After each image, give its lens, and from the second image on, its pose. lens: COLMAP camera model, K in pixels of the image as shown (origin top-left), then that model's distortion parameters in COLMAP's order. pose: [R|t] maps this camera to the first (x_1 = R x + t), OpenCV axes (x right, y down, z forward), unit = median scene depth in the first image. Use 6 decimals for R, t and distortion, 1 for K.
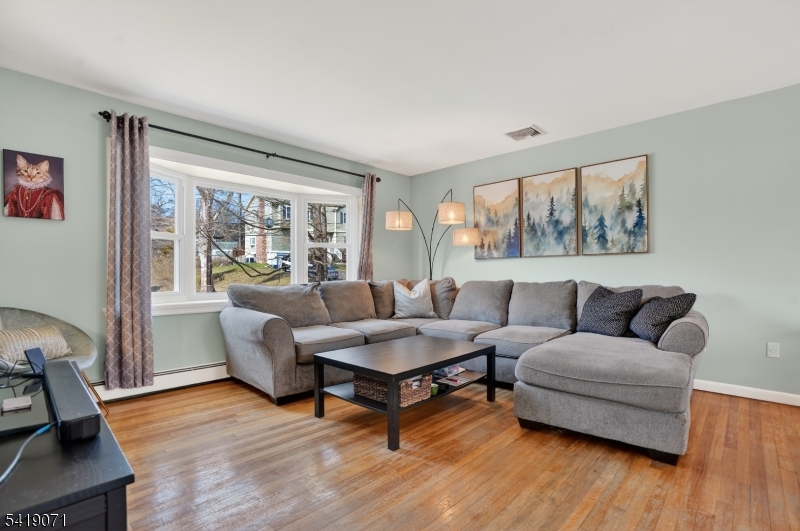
lens RADIAL K [[371.4, 0, 400.0], [0, 371.4, 265.5], [0, 0, 1]] dist [-0.033991, 0.000573]
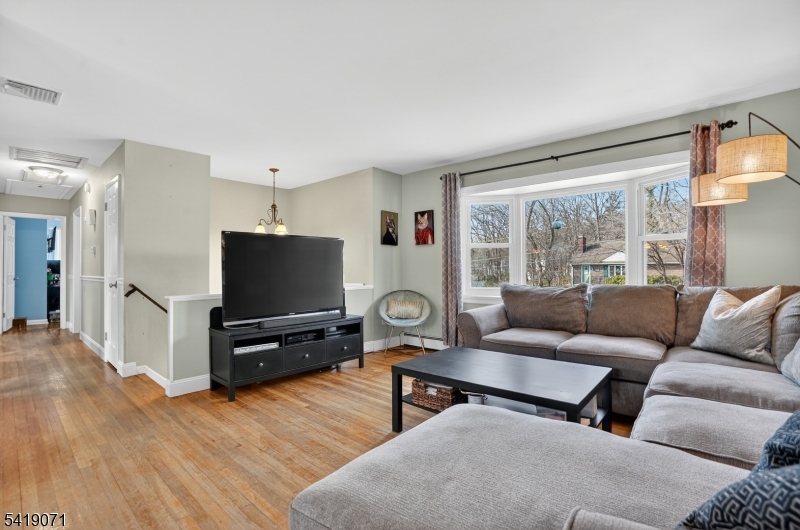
lens RADIAL K [[367.0, 0, 400.0], [0, 367.0, 265.0], [0, 0, 1]] dist [-0.065076, -0.000096]
pose [[0.030924, -0.013869, -0.999426, 0.881416], [0.019533, 0.999721, -0.013269, -0.001267], [0.999331, -0.019111, 0.031186, 0.783206]]
